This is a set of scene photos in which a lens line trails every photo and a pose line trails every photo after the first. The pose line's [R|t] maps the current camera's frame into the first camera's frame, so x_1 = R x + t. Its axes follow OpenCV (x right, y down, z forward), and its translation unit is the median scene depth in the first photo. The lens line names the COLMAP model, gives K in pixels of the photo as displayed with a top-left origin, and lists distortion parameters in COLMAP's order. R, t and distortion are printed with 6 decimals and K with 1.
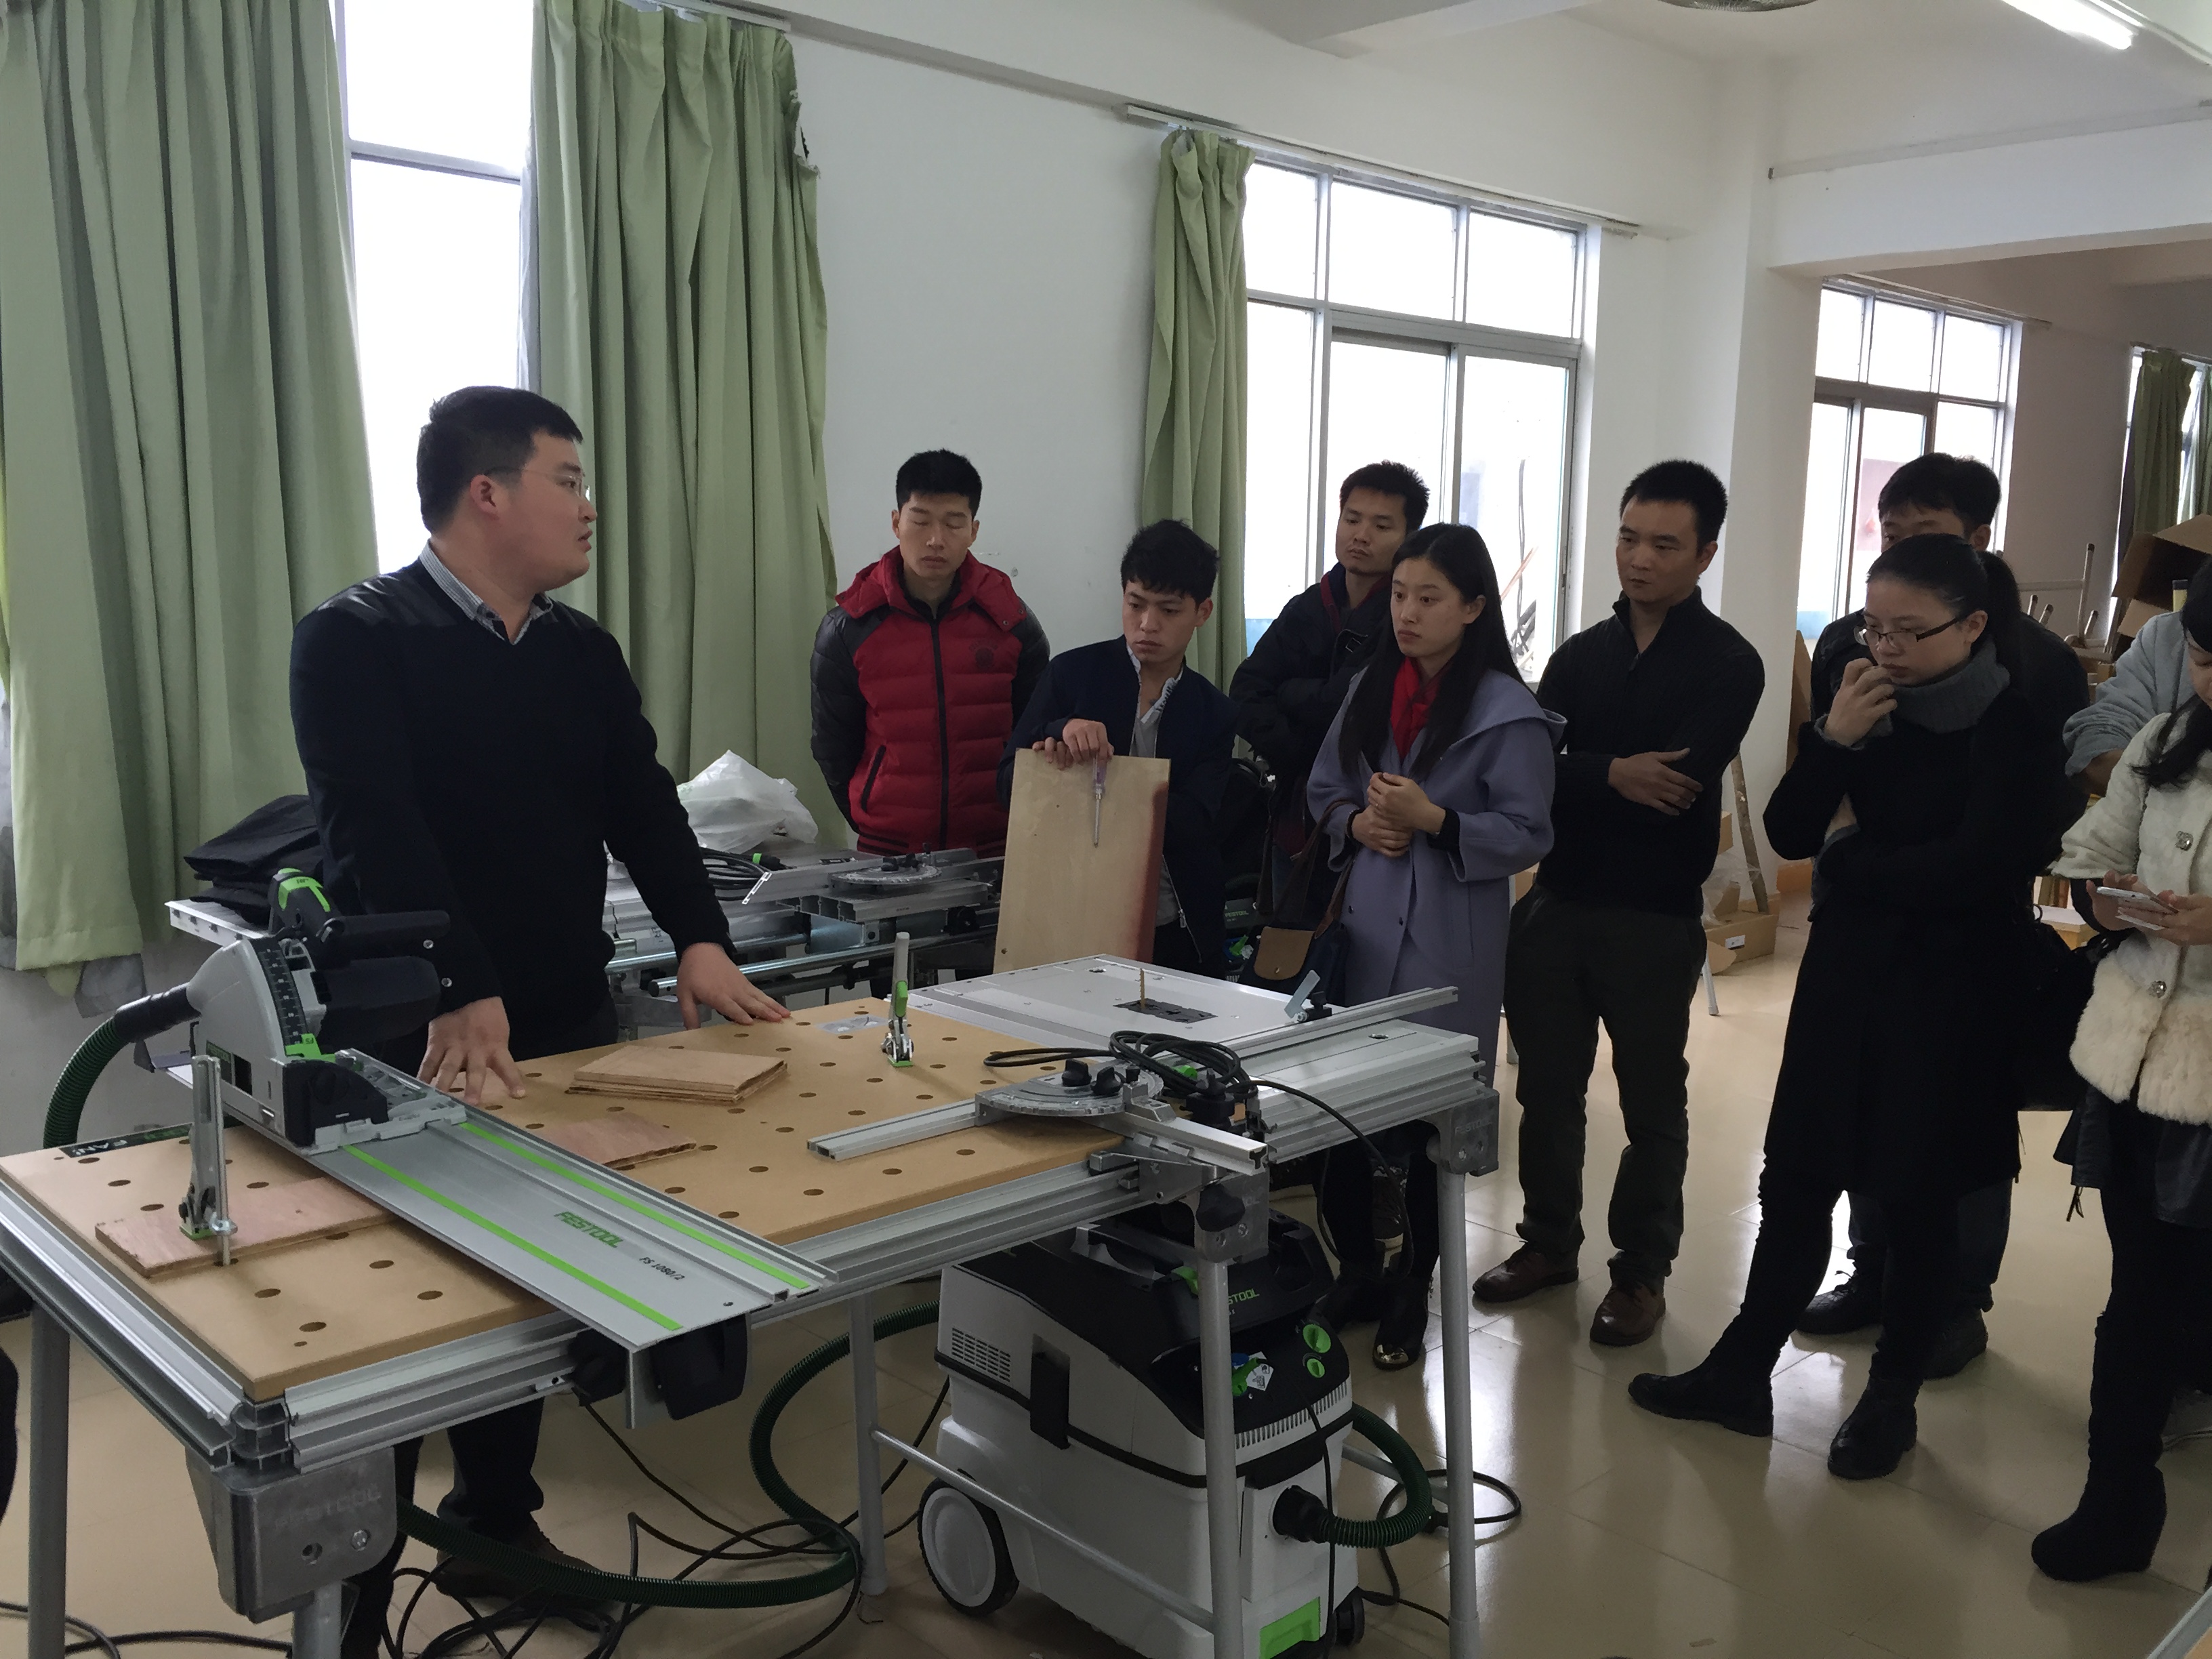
lens RADIAL K [[1882.2, 0, 1103.0], [0, 1882.2, 827.8], [0, 0, 1]] dist [0.017409, -0.003828]
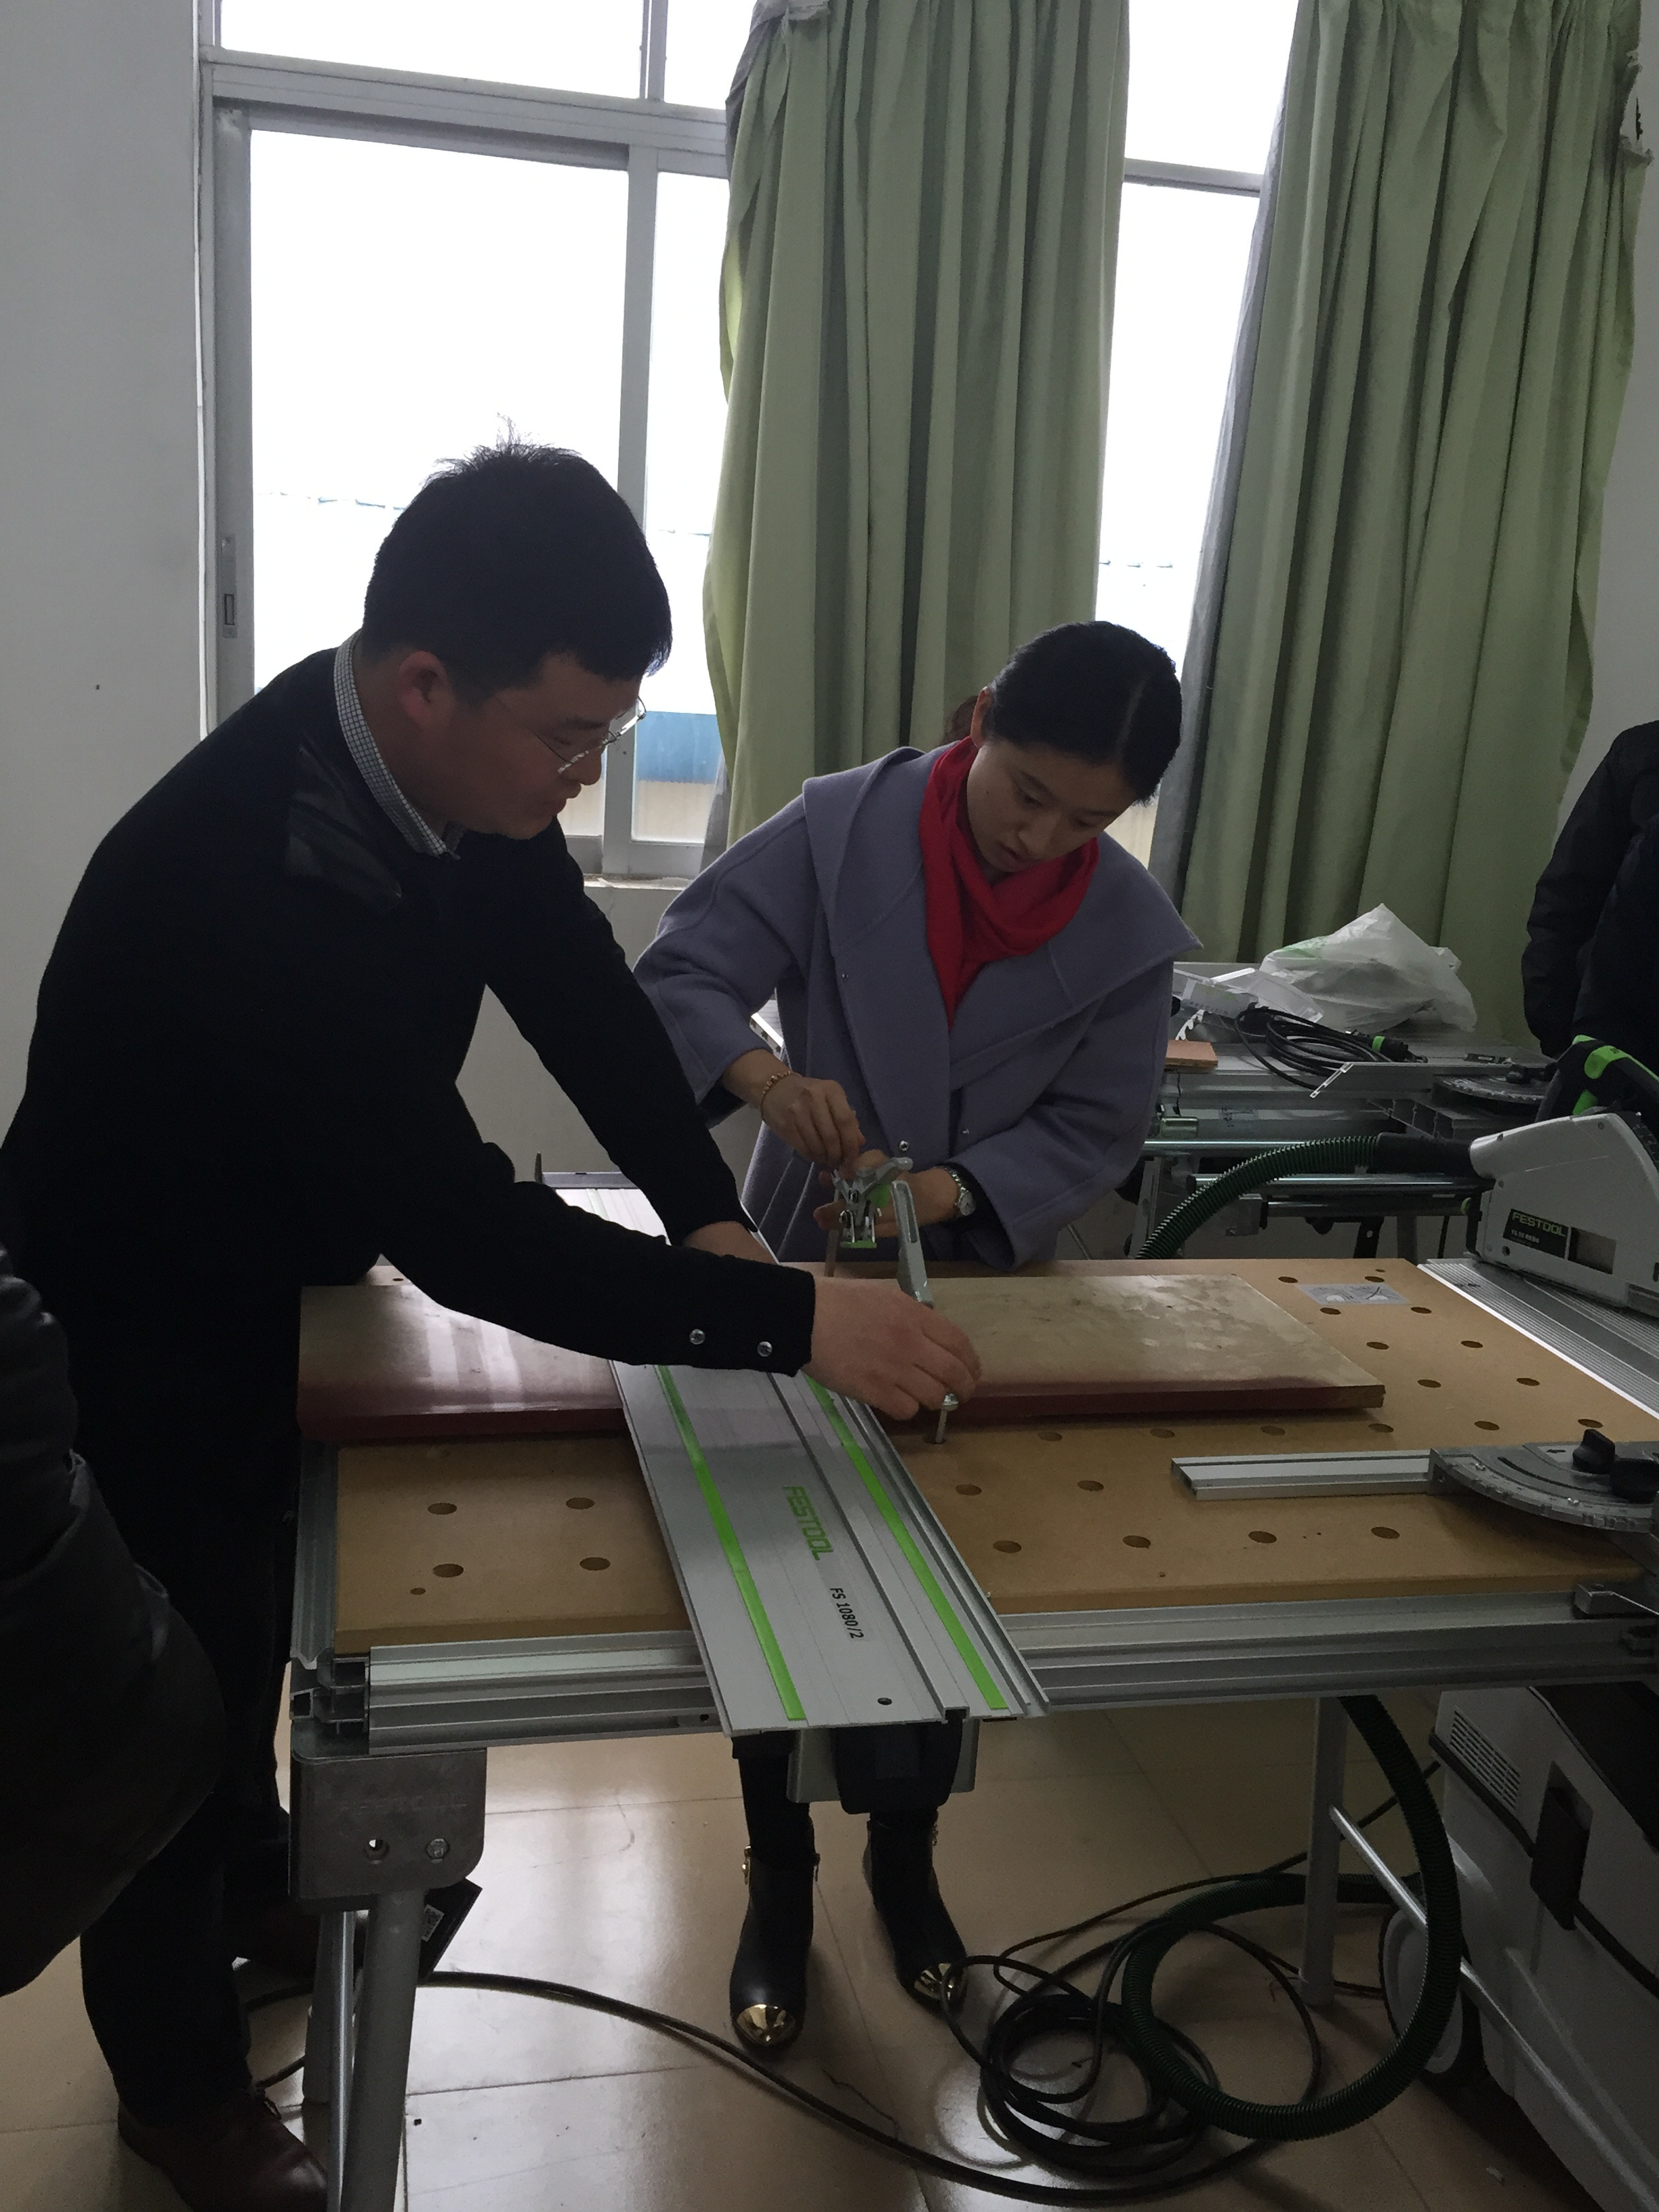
lens RADIAL K [[2040.6, 0, 832.0], [0, 2040.6, 1124.2], [0, 0, 1]] dist [-0.002698, 0.000000]
pose [[0.855256, 0.159694, -0.492985, 0.071579], [-0.119391, 0.986462, 0.112420, -0.024678], [0.504264, -0.037290, 0.862744, 0.198912]]
